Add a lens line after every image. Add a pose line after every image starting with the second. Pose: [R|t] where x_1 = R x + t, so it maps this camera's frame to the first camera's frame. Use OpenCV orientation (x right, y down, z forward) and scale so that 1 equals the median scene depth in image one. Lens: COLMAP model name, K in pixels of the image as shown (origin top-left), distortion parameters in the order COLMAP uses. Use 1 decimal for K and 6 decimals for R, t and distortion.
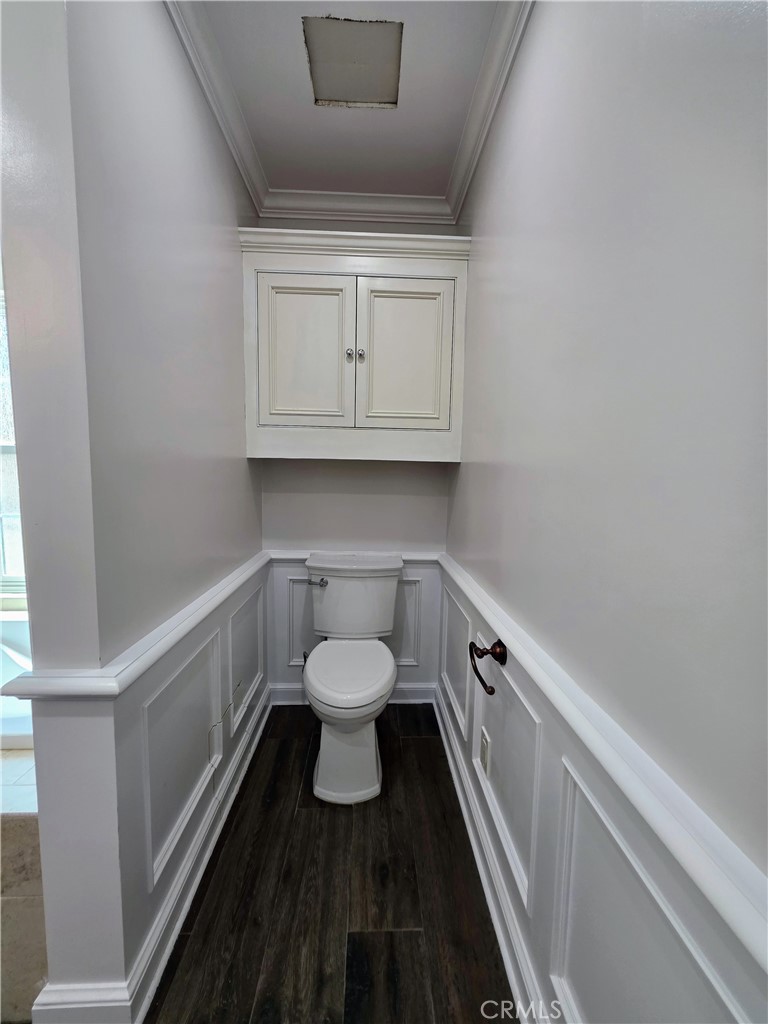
lens RADIAL K [[410.1, 0, 386.1], [0, 410.1, 514.1], [0, 0, 1]] dist [0.001692, 0.000037]
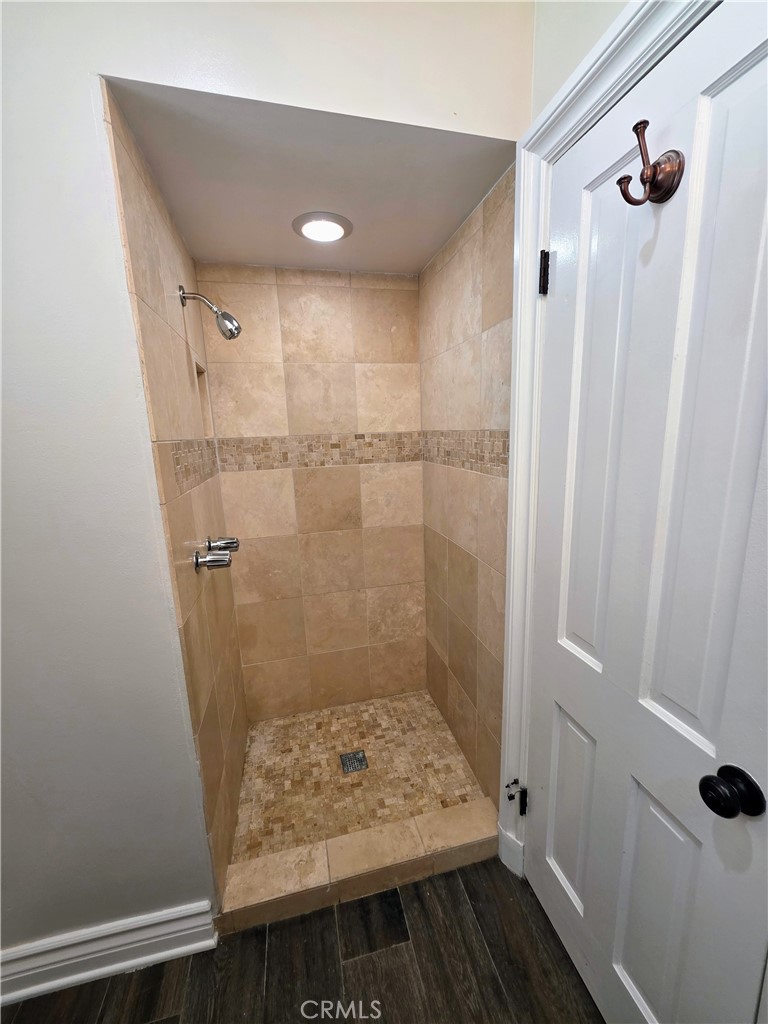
lens RADIAL K [[410.1, 0, 386.1], [0, 410.1, 514.1], [0, 0, 1]] dist [0.001692, 0.000037]
pose [[-0.980955, 0.050337, -0.187597, 0.108505], [-0.006650, 0.956564, 0.291446, -0.357095], [0.194119, 0.287143, -0.938012, 1.551775]]
